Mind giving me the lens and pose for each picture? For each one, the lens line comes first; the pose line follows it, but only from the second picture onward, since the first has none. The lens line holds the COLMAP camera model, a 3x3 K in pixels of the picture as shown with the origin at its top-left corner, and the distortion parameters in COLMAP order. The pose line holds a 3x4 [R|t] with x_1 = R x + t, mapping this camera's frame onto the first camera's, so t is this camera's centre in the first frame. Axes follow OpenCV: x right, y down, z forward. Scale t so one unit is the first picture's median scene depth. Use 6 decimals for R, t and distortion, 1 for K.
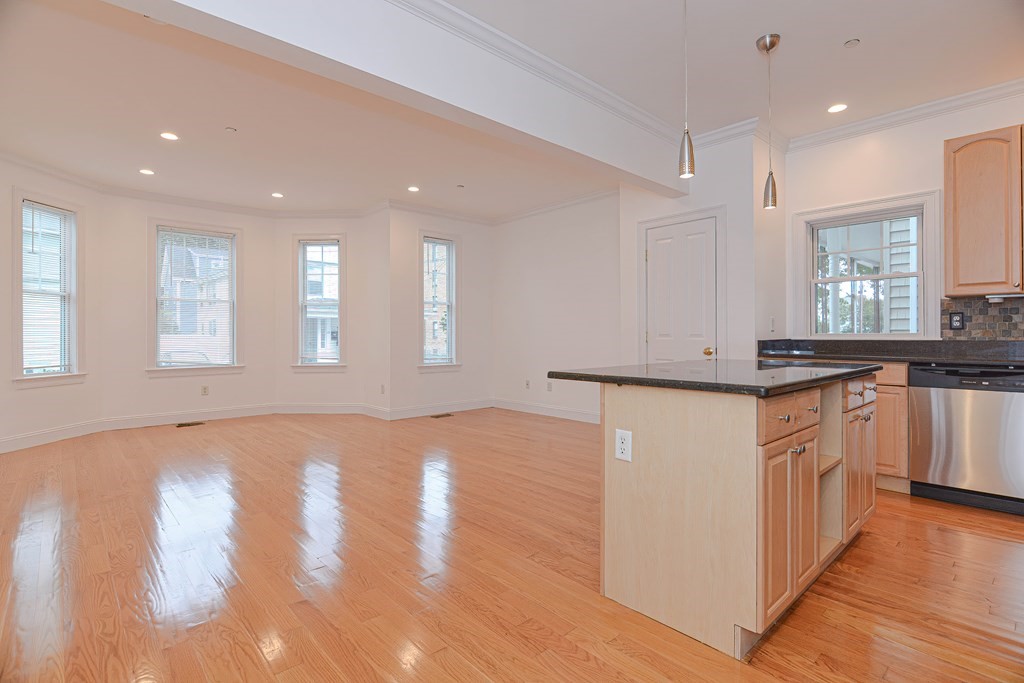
lens RADIAL K [[494.3, 0, 512.2], [0, 494.3, 334.5], [0, 0, 1]] dist [0.012859, -0.015866]
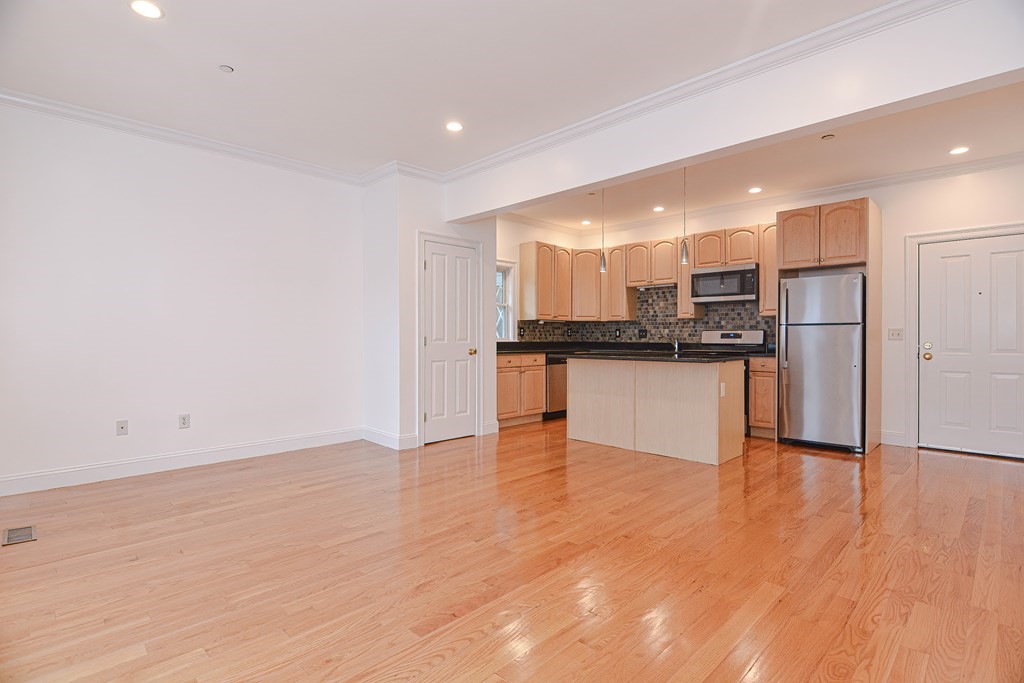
lens RADIAL K [[496.0, 0, 515.0], [0, 496.0, 340.8], [0, 0, 1]] dist [0.010923, -0.014330]
pose [[-0.047719, -0.003771, 0.998854, -0.775620], [0.000548, 0.999993, 0.003801, 0.000610], [-0.998861, 0.000729, -0.047716, 0.819808]]
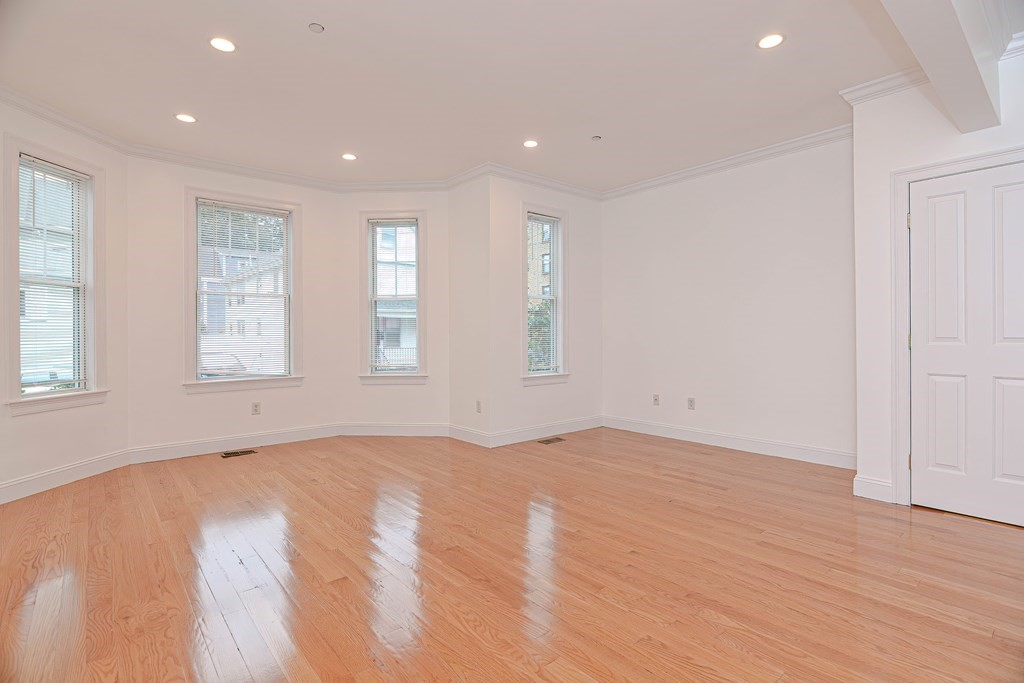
lens RADIAL K [[495.6, 0, 516.0], [0, 495.6, 335.1], [0, 0, 1]] dist [0.010847, -0.013171]
pose [[0.999516, -0.002675, -0.030979, -0.238600], [0.002780, 0.999990, 0.003359, -0.007242], [0.030970, -0.003443, 0.999514, 0.292961]]
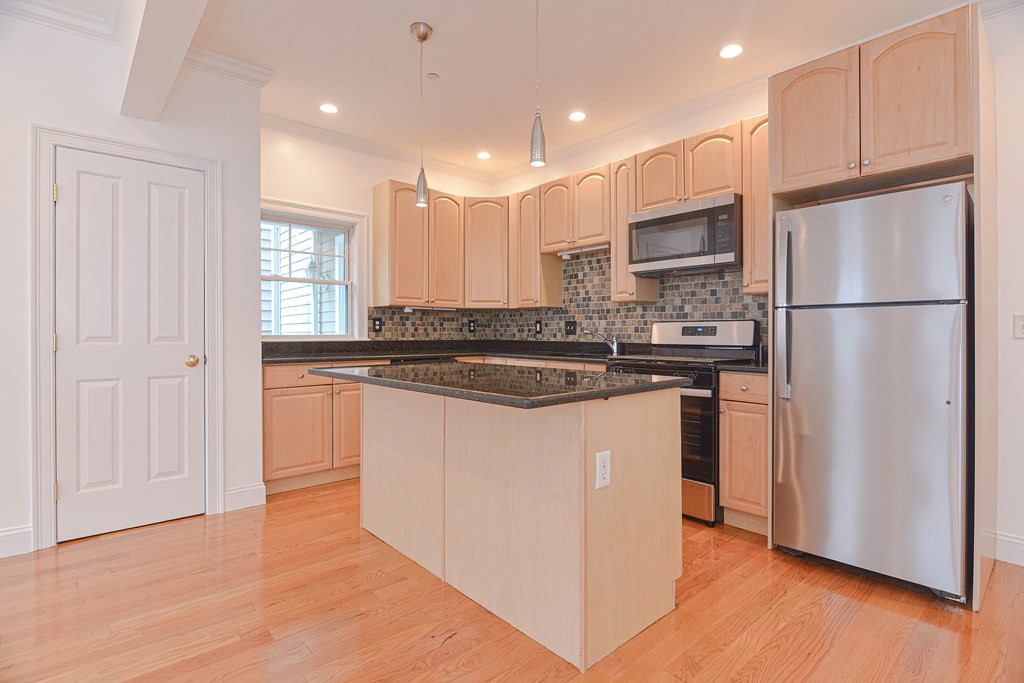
lens RADIAL K [[494.3, 0, 512.2], [0, 494.3, 334.5], [0, 0, 1]] dist [0.012859, -0.015866]
pose [[0.019050, -0.000737, 0.999818, -0.254259], [0.001490, 0.999999, 0.000708, -0.002742], [-0.999817, 0.001476, 0.019051, 0.463476]]
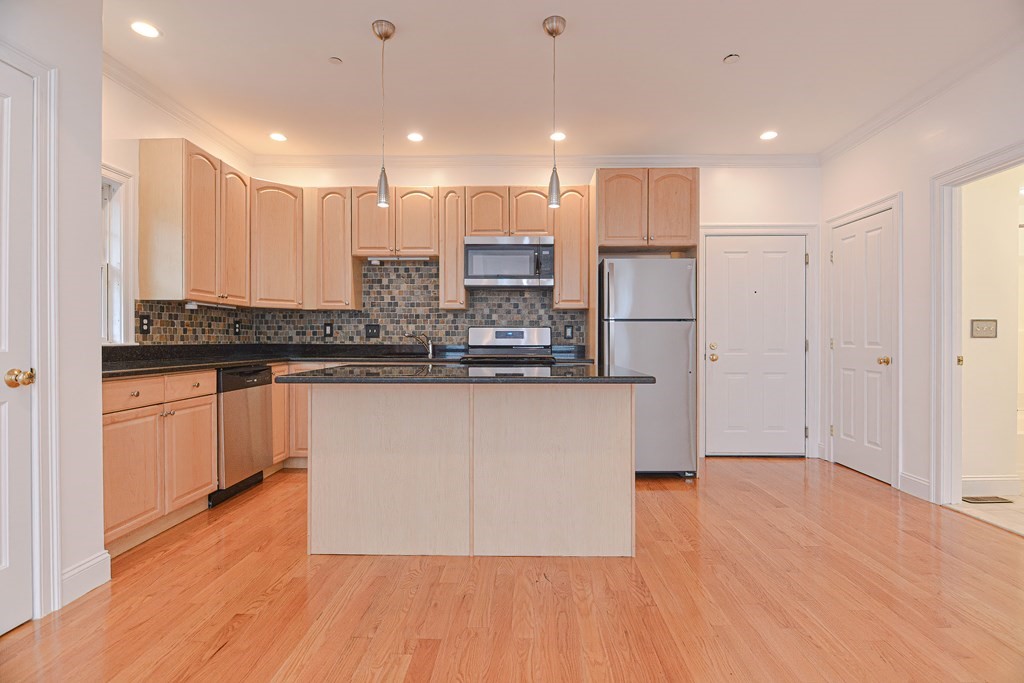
lens RADIAL K [[496.0, 0, 515.0], [0, 496.0, 340.8], [0, 0, 1]] dist [0.010923, -0.014330]
pose [[-0.720983, -0.002331, 0.692949, -0.186372], [0.001345, 0.999988, 0.004764, 0.000148], [-0.692952, 0.004367, -0.720971, 0.871639]]
